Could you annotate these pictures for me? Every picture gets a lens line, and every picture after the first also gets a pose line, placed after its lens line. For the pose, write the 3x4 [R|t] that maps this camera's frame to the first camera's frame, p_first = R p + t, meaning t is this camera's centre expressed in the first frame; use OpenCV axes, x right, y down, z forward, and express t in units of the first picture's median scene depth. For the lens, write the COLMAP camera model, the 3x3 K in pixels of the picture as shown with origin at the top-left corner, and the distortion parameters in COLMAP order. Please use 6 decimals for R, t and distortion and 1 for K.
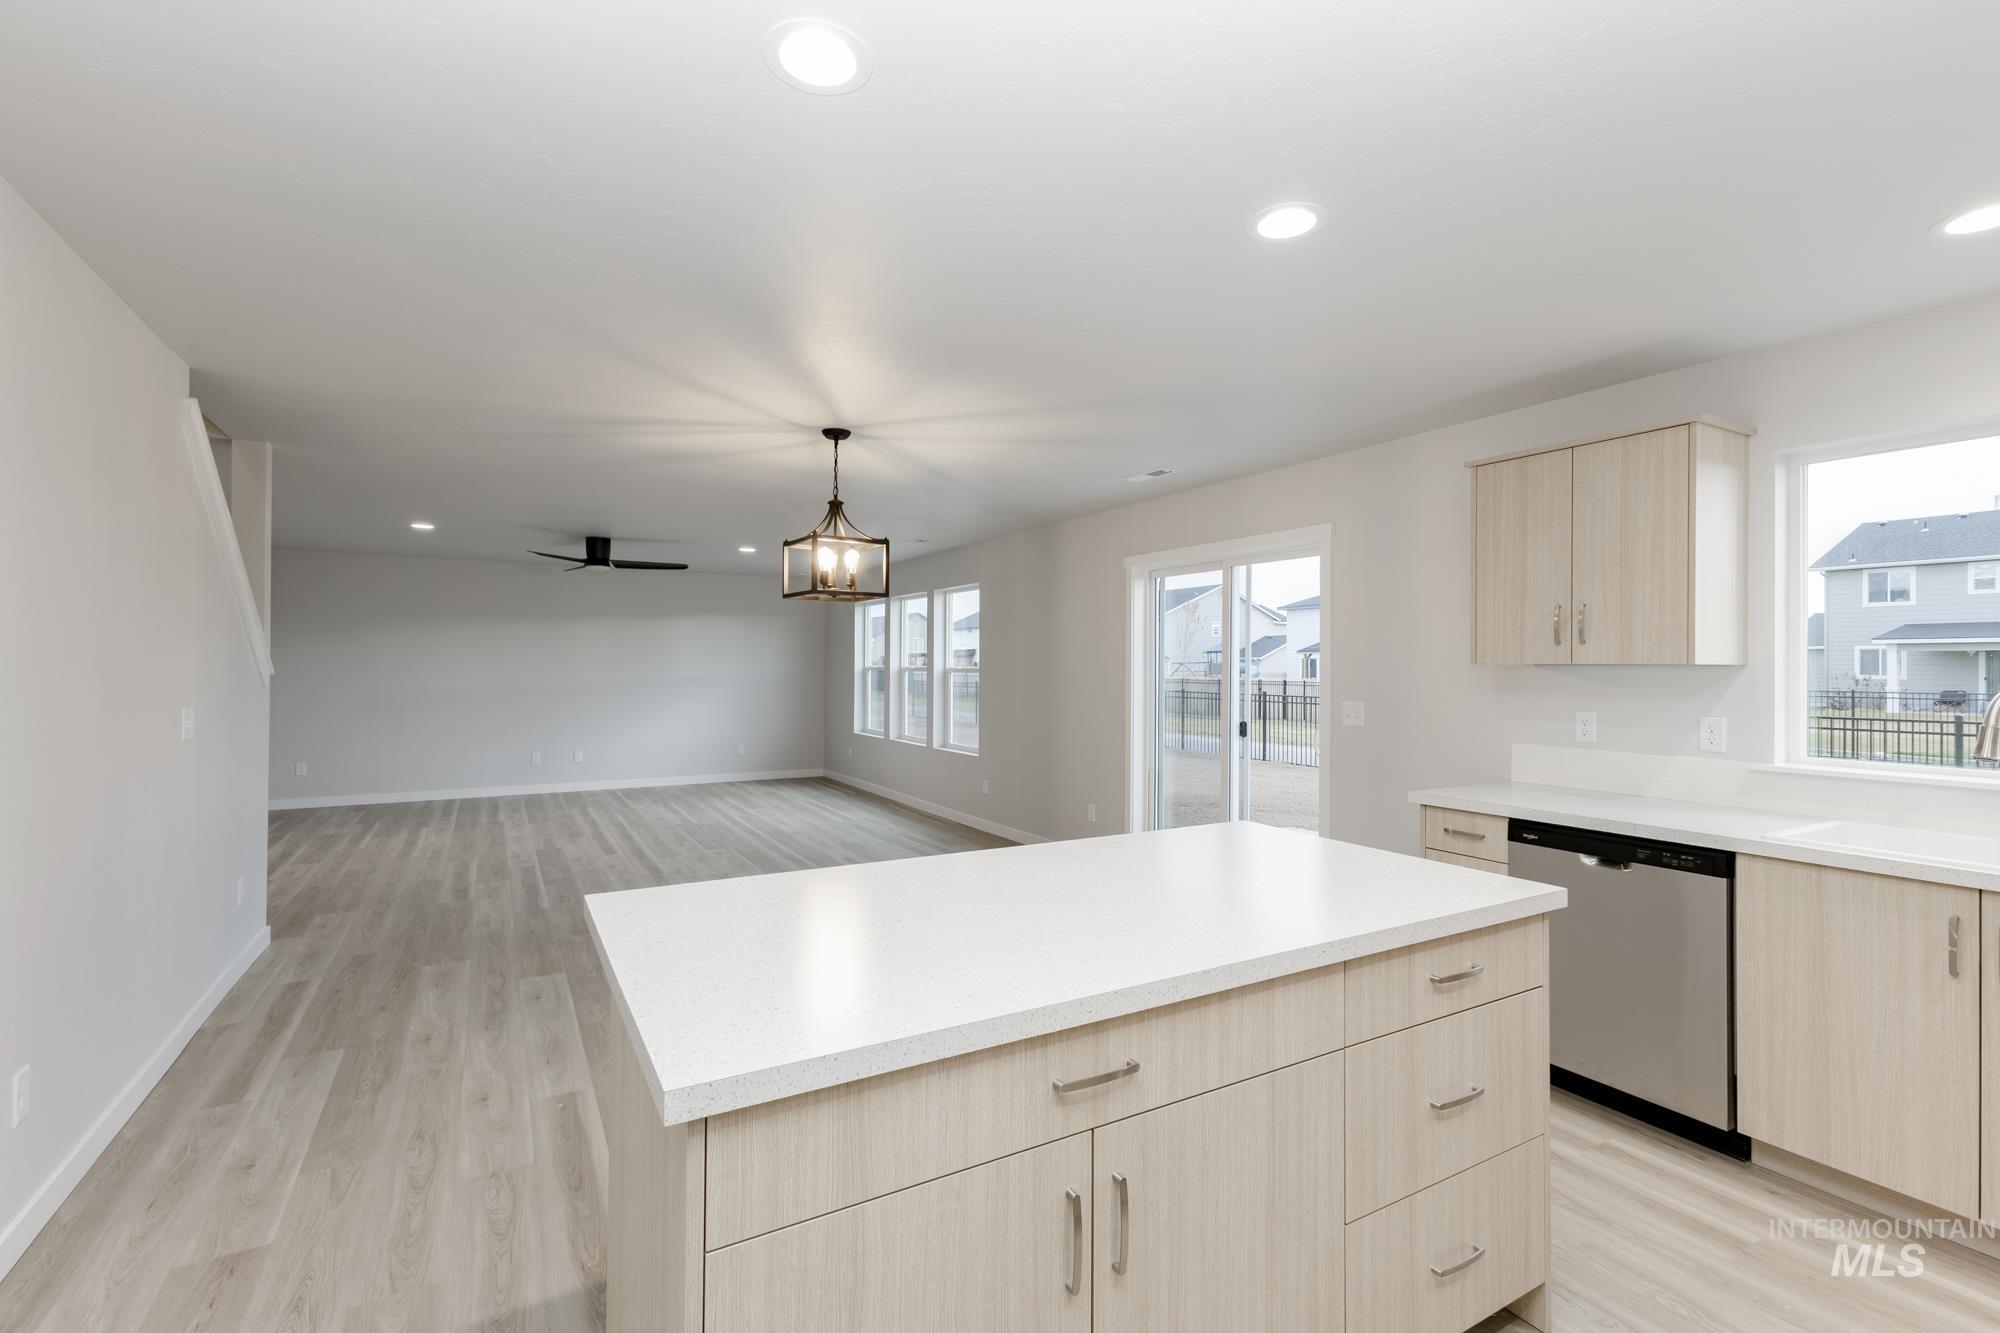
lens RADIAL K [[856.0, 0, 1000.0], [0, 856.0, 666.5], [0, 0, 1]] dist [0.000005, -0.000073]
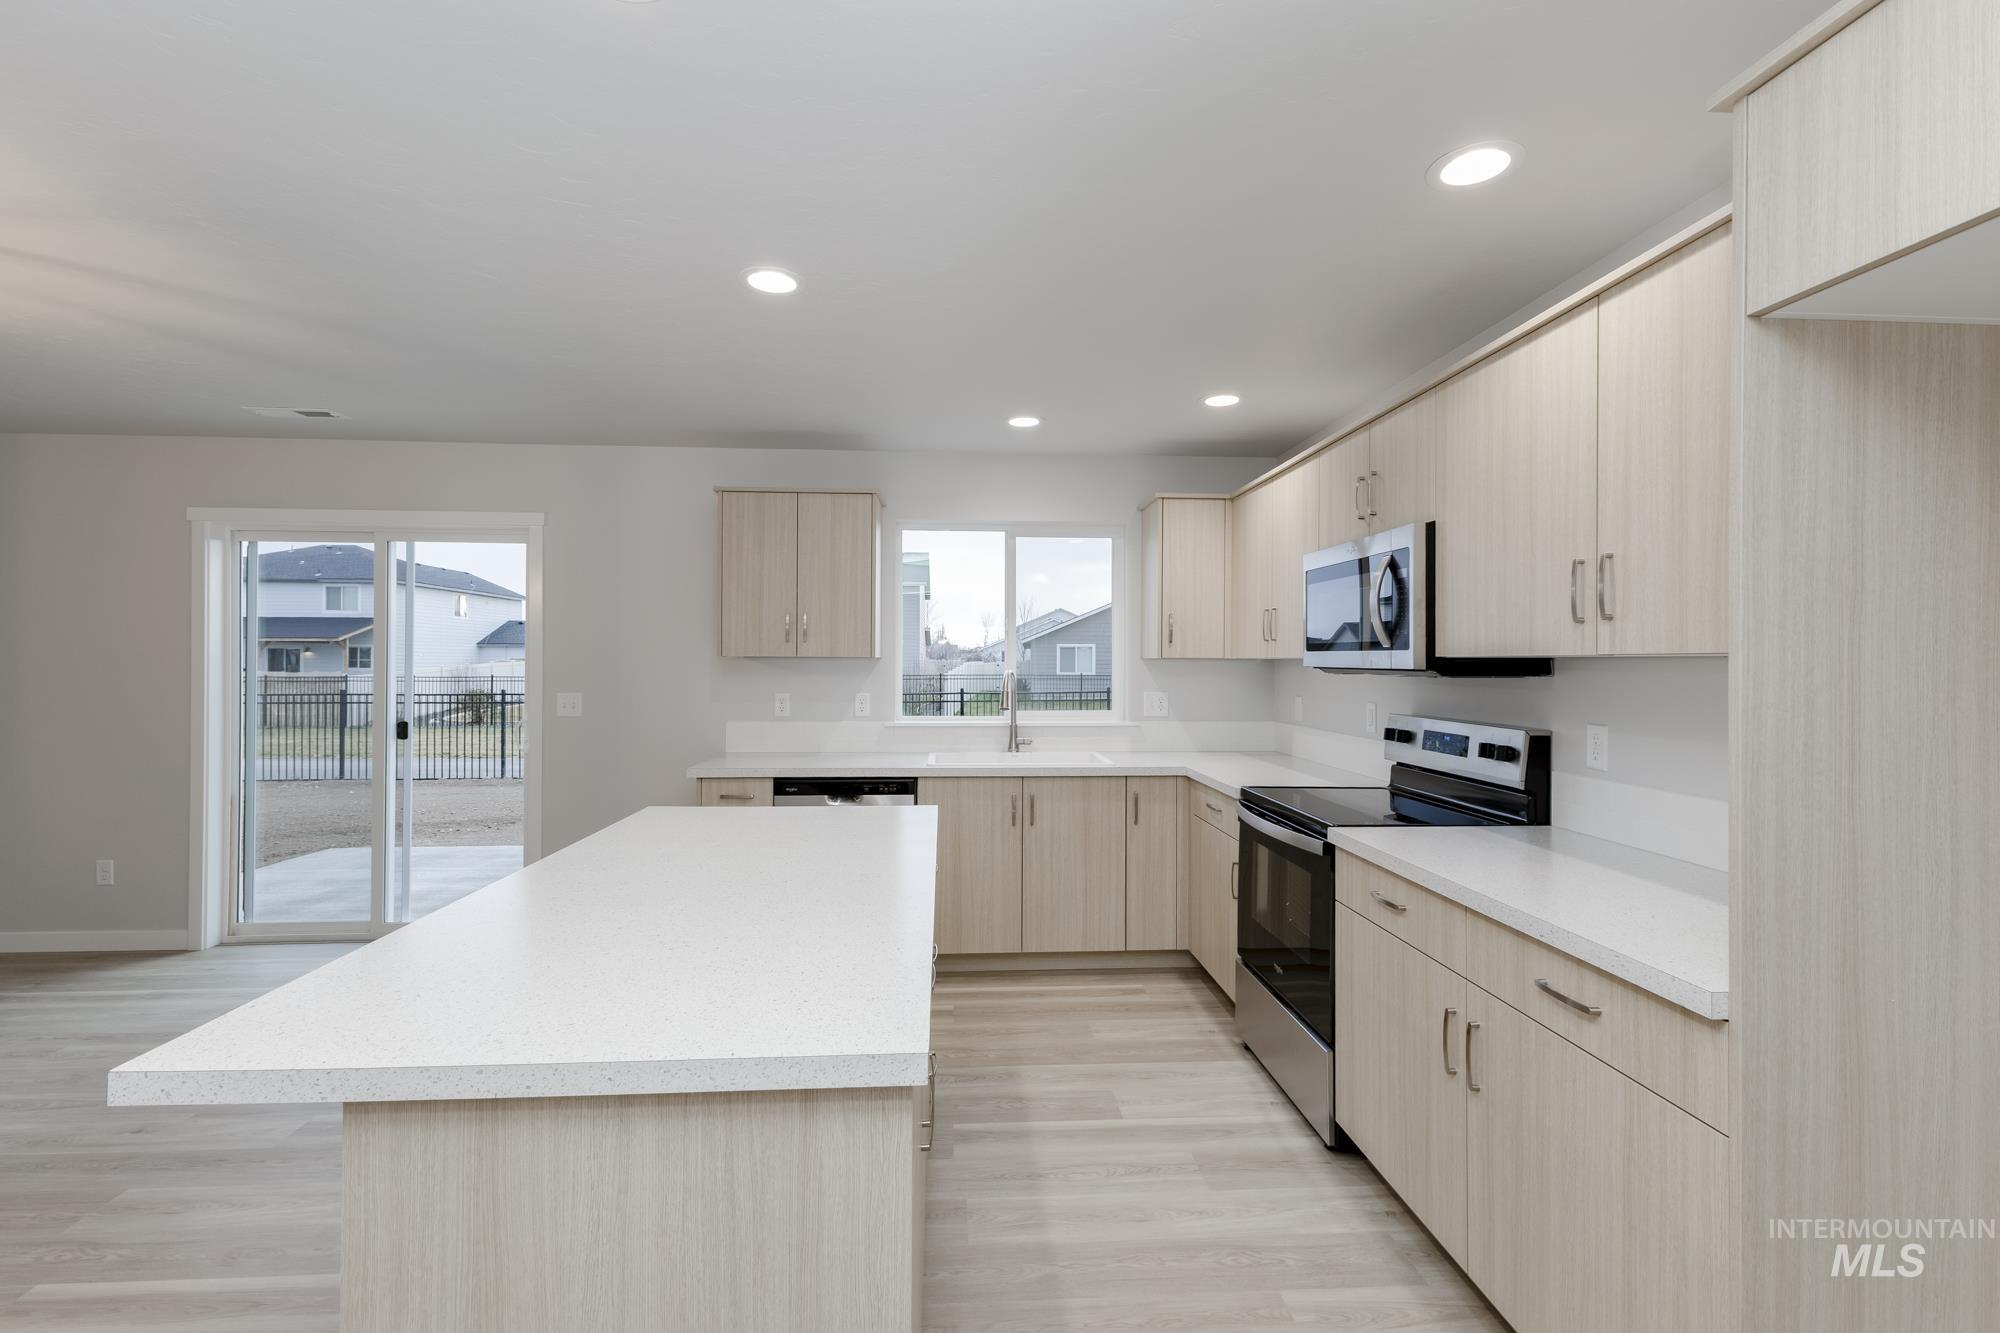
lens RADIAL K [[856.0, 0, 1000.0], [0, 856.0, 666.5], [0, 0, 1]] dist [0.000005, -0.000073]
pose [[0.459230, -0.005252, 0.888302, -0.328254], [-0.001433, 0.999977, 0.006653, 0.003003], [-0.888316, -0.004328, 0.459211, 0.104781]]
